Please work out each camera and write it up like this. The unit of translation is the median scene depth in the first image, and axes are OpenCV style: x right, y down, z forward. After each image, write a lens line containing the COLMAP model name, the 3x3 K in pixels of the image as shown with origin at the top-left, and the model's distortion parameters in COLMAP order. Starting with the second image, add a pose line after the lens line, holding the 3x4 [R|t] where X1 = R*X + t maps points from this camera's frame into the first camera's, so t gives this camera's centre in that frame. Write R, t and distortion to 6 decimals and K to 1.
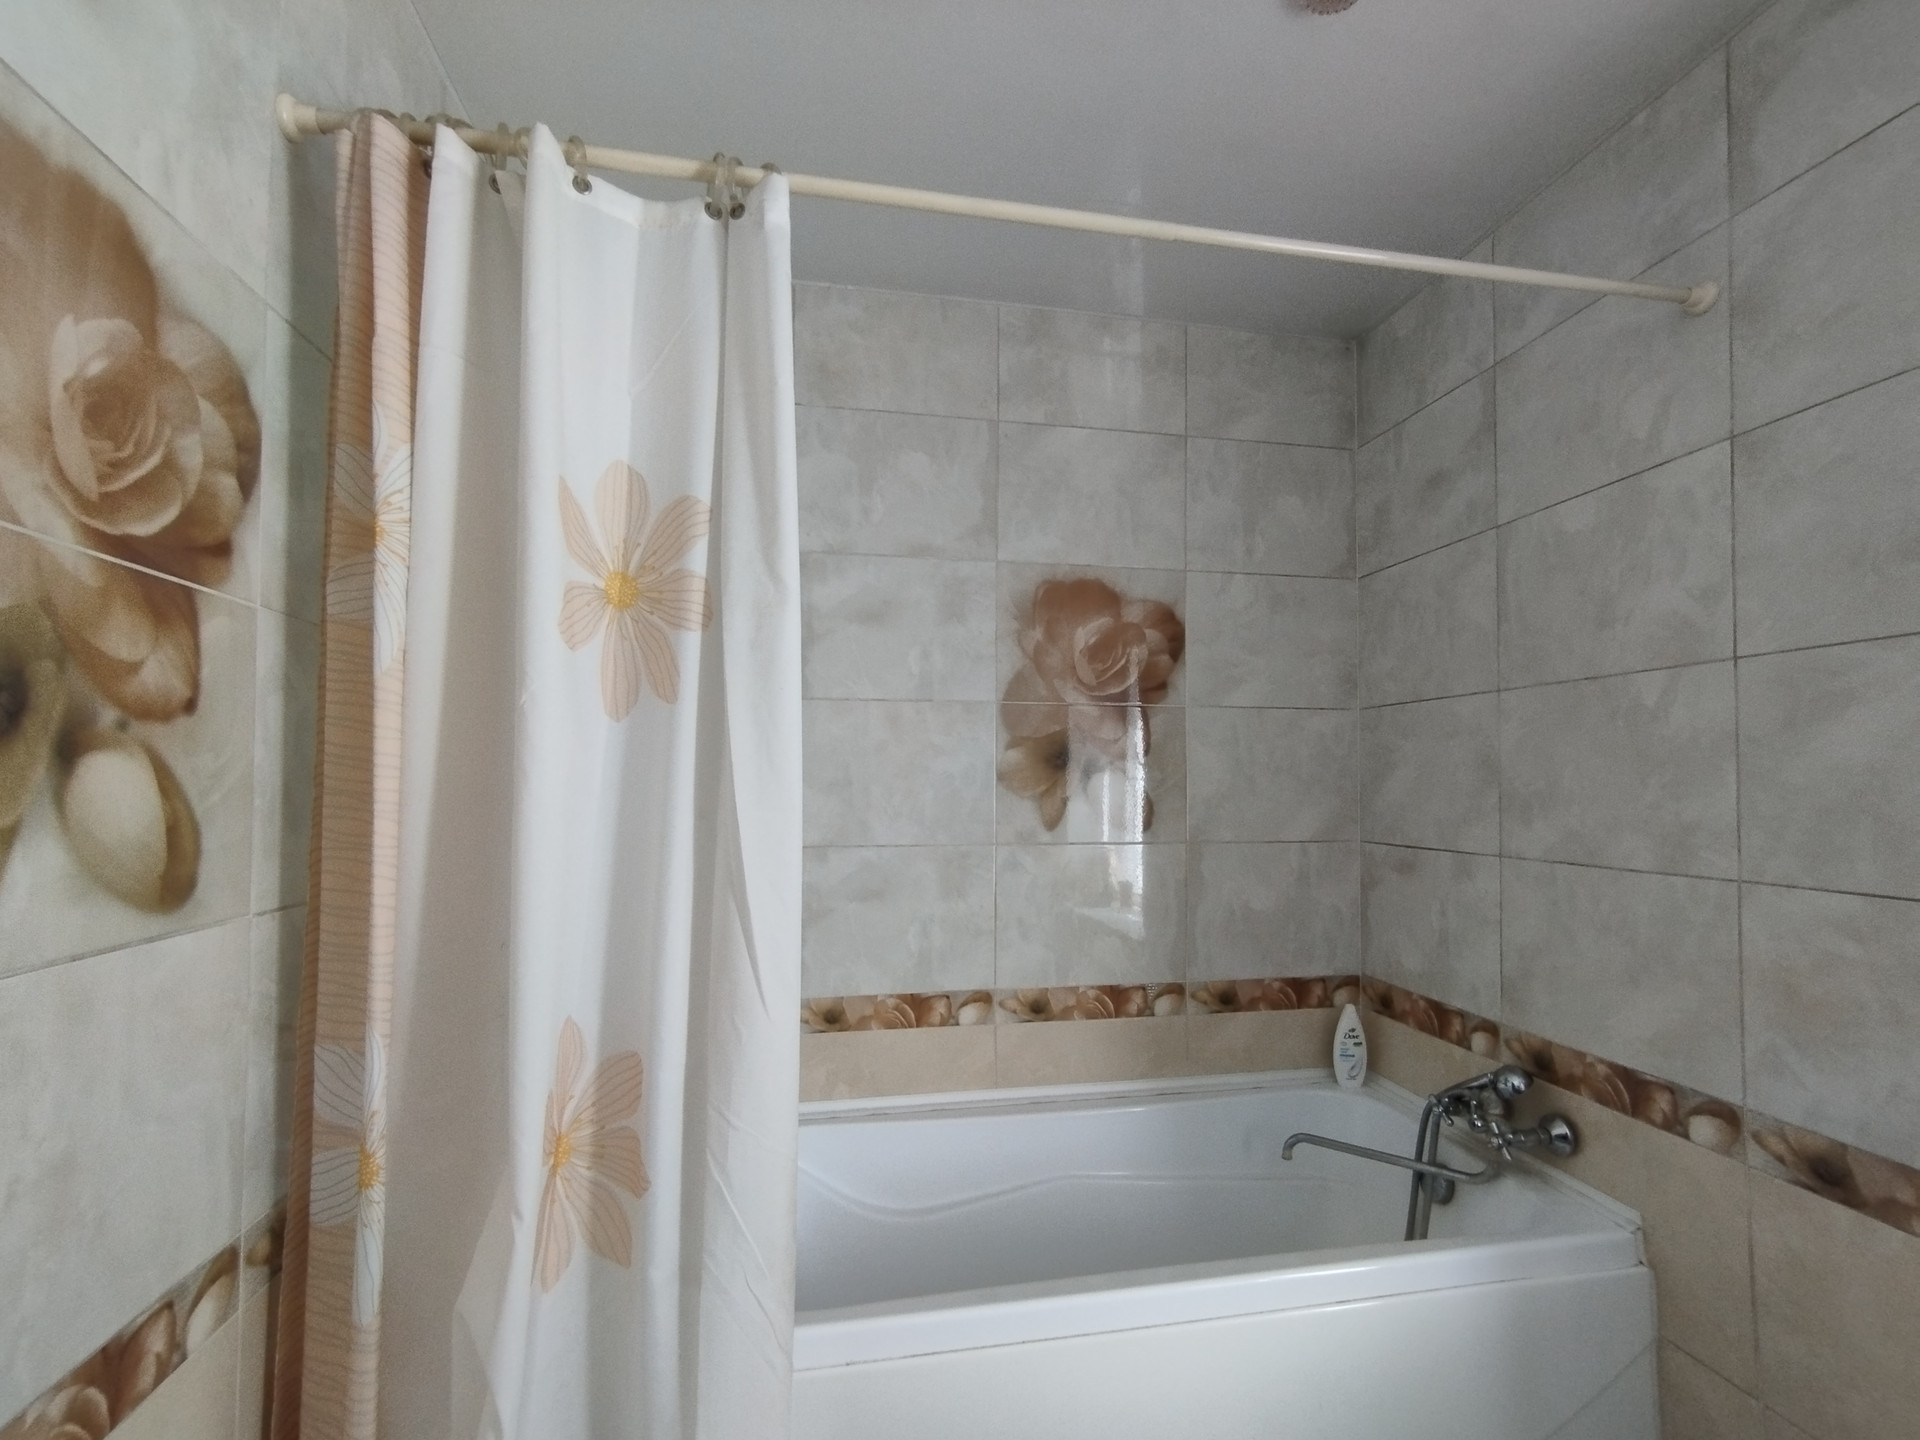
lens RADIAL K [[864.1, 0, 1029.4], [0, 864.1, 721.5], [0, 0, 1]] dist [-0.000988, 0.008012]
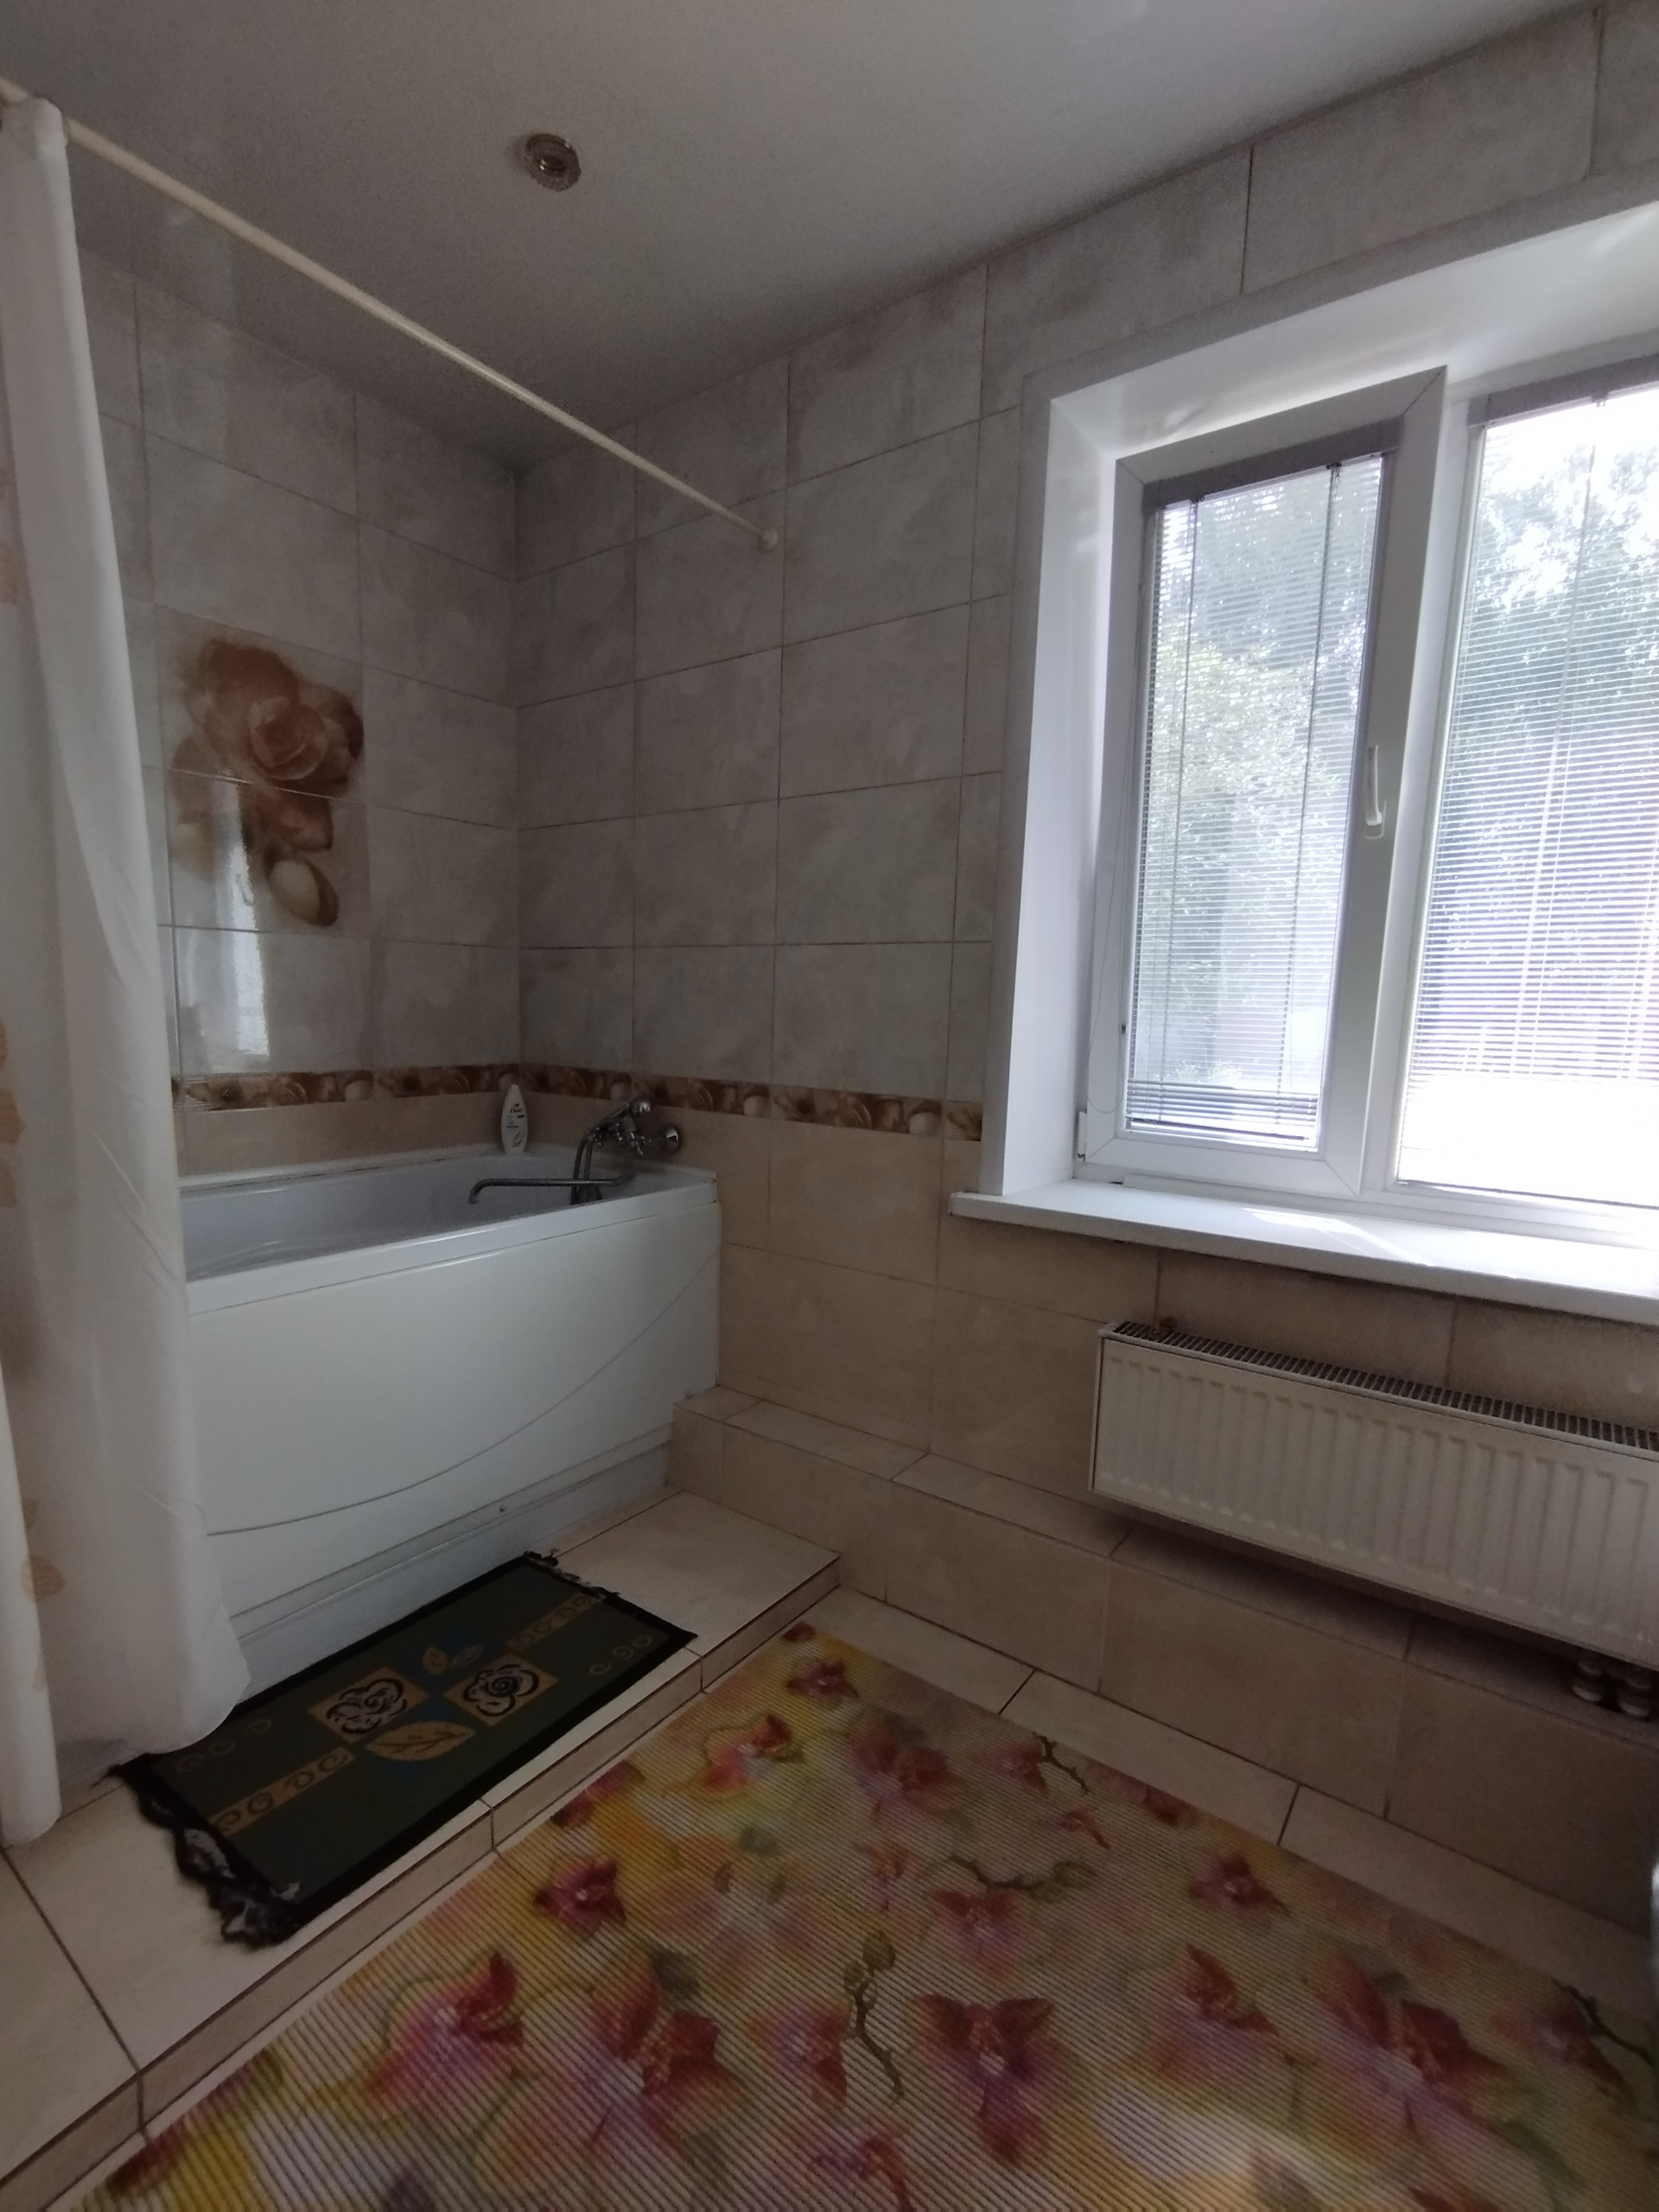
lens RADIAL K [[995.5, 0, 829.5], [0, 995.5, 1106.0], [0, 0, 1]] dist [-0.000988, 0.008012]
pose [[0.727078, -0.081835, 0.681660, -0.270046], [-0.045998, 0.984833, 0.167295, 0.119264], [-0.685012, -0.152991, 0.712287, -0.295934]]
